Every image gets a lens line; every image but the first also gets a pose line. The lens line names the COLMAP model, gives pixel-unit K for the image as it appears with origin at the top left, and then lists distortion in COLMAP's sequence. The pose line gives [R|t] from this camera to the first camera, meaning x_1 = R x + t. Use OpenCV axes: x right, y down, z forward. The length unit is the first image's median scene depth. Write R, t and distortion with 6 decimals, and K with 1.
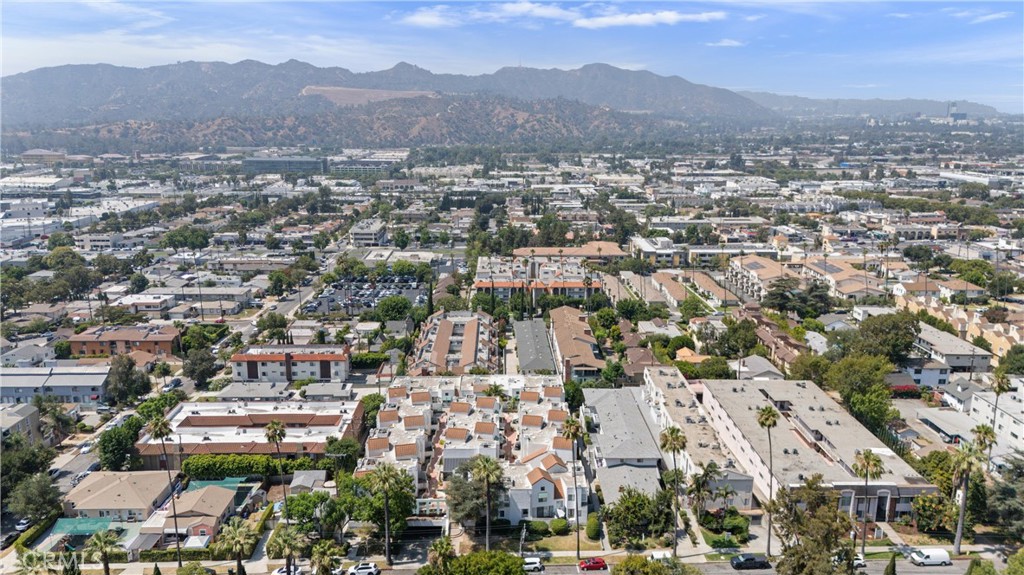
lens RADIAL K [[786.8, 0, 512.0], [0, 786.8, 287.5], [0, 0, 1]] dist [0.088226, -0.101994]
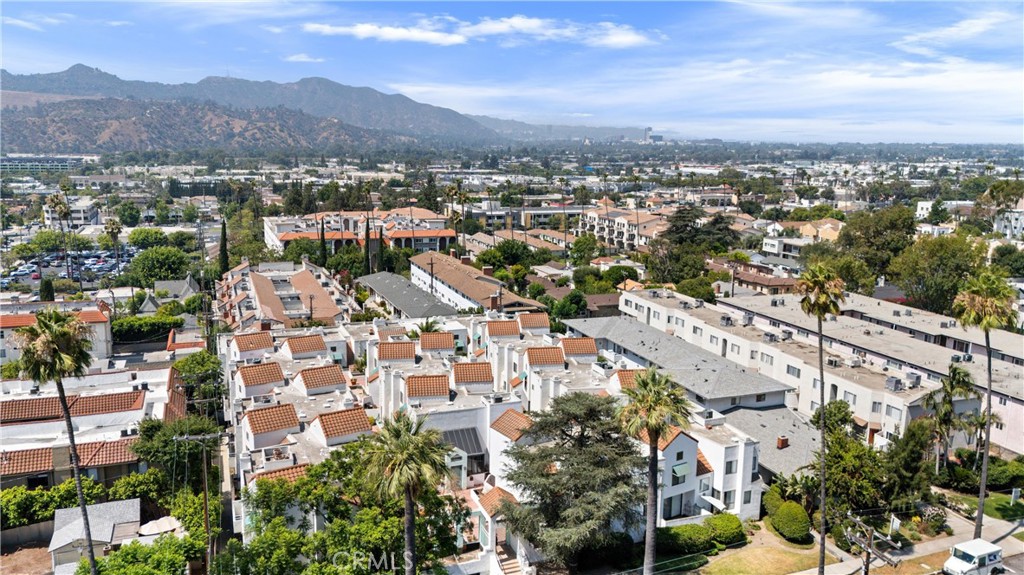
lens RADIAL K [[786.8, 0, 512.0], [0, 786.8, 287.5], [0, 0, 1]] dist [0.088226, -0.101994]
pose [[0.934707, -0.050213, 0.351854, -0.067360], [0.067086, 0.997101, -0.035917, 0.051073], [-0.349031, 0.057176, 0.935365, 0.182182]]
